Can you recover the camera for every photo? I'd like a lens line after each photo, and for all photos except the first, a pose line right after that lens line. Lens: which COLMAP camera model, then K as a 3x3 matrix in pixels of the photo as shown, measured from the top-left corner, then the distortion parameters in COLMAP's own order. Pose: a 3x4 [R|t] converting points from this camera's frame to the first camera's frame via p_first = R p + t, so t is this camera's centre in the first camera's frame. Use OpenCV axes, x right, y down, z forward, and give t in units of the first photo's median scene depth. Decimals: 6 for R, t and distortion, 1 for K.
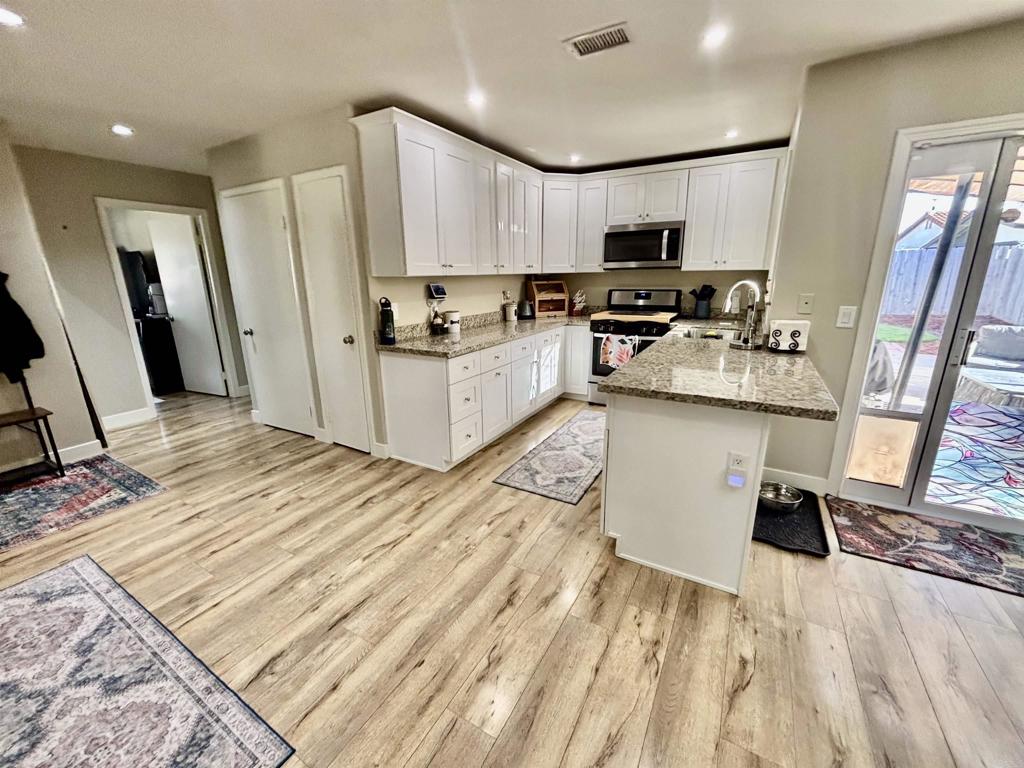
lens RADIAL K [[415.2, 0, 504.2], [0, 415.2, 379.3], [0, 0, 1]] dist [0.000535, 0.000010]
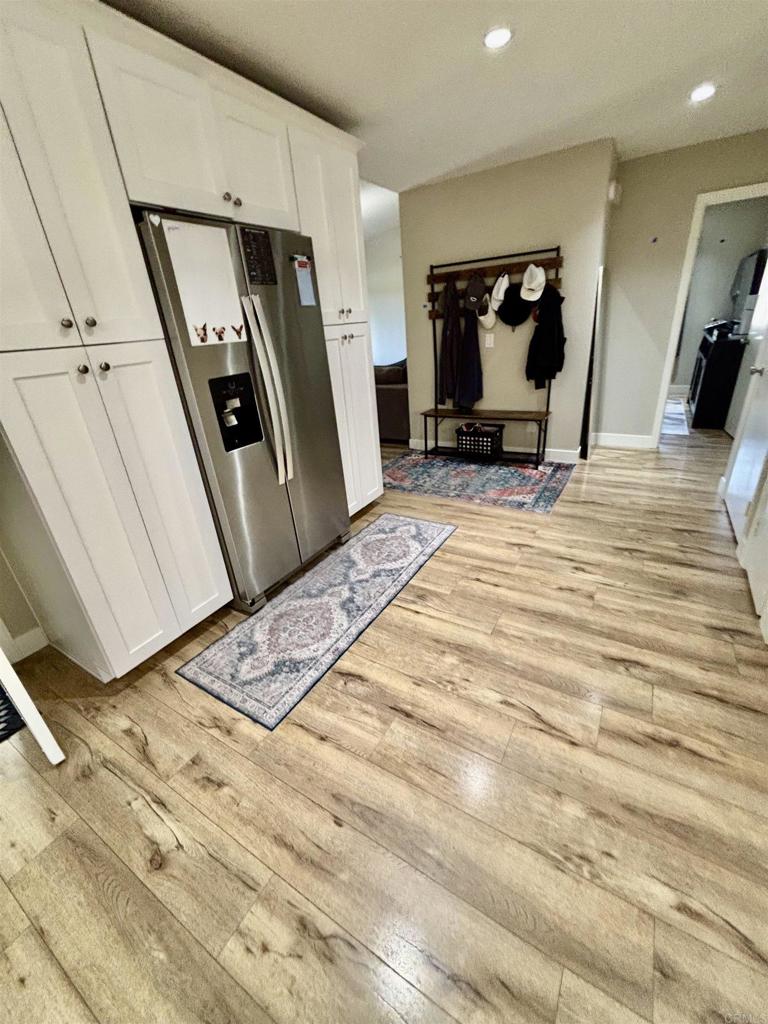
lens RADIAL K [[415.2, 0, 389.0], [0, 415.2, 505.3], [0, 0, 1]] dist [0.000535, 0.000010]
pose [[0.003711, 0.420811, -0.907141, 0.177309], [-0.178584, 0.892843, 0.413447, -0.145541], [0.983918, 0.160467, 0.078463, 0.601373]]
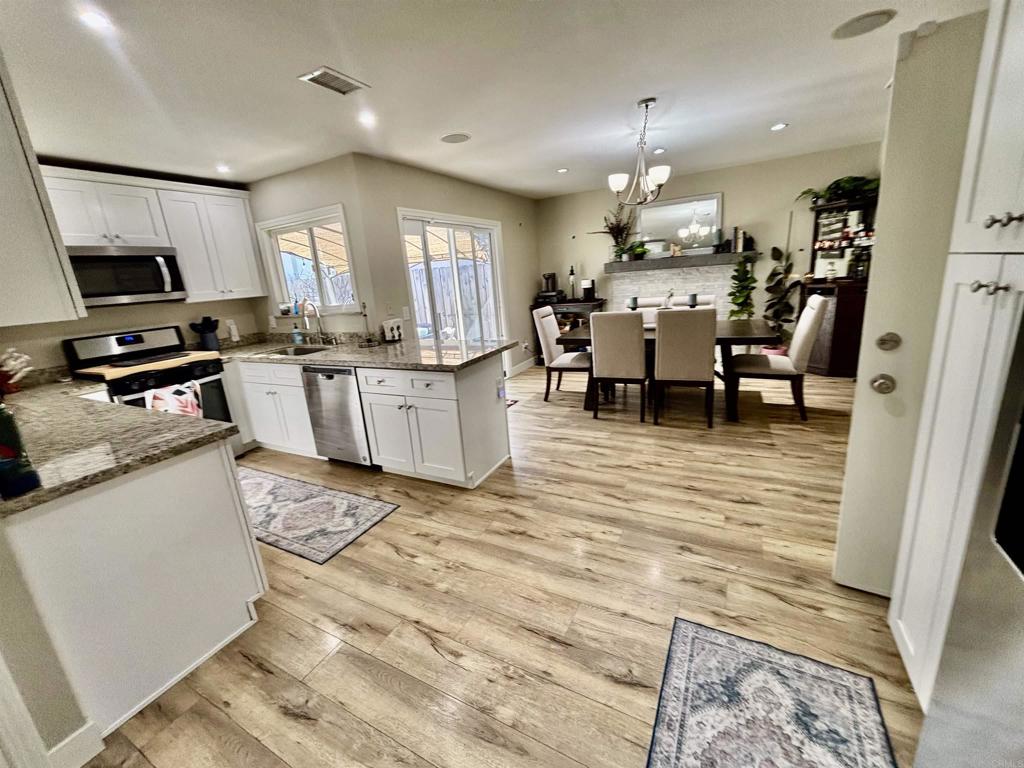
lens RADIAL K [[415.2, 0, 504.2], [0, 415.2, 381.9], [0, 0, 1]] dist [0.000535, 0.000010]
pose [[-0.035290, -0.236109, 0.971086, -0.851297], [0.327072, 0.915450, 0.234468, -0.159329], [-0.944340, 0.325889, 0.044919, 0.642570]]
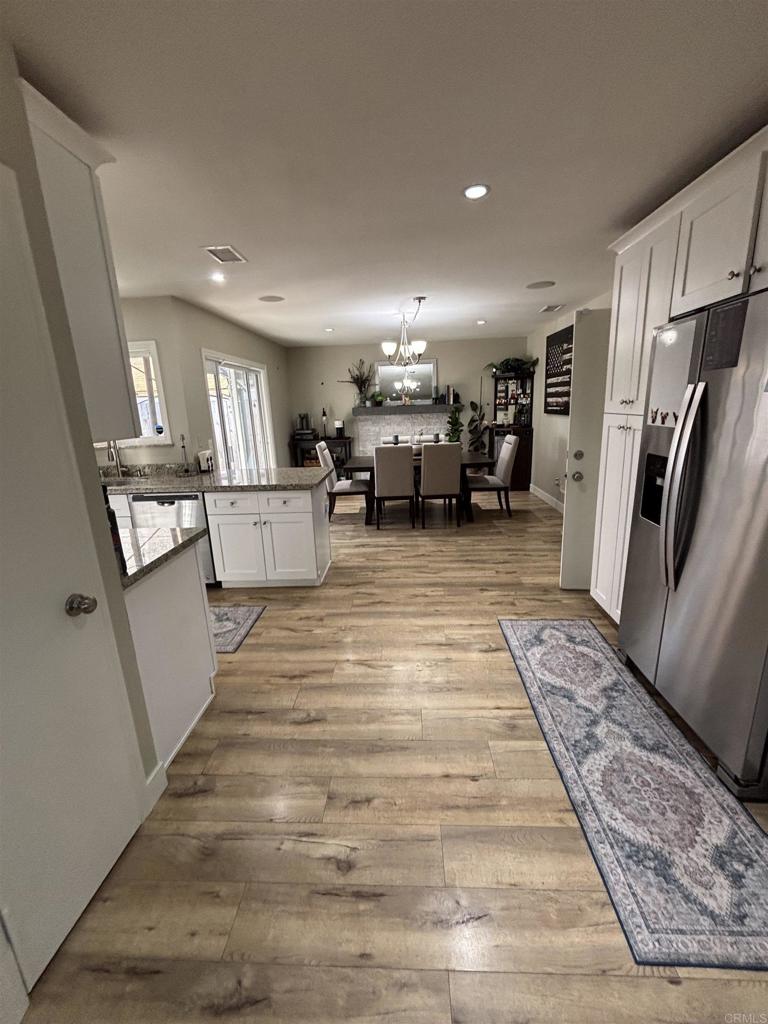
lens RADIAL K [[415.2, 0, 385.0], [0, 415.2, 507.9], [0, 0, 1]] dist [0.000535, 0.000010]
pose [[-0.465984, -0.186167, 0.864986, -1.094114], [0.262303, 0.904600, 0.336001, -0.310413], [-0.845018, 0.383460, -0.372696, 1.129131]]
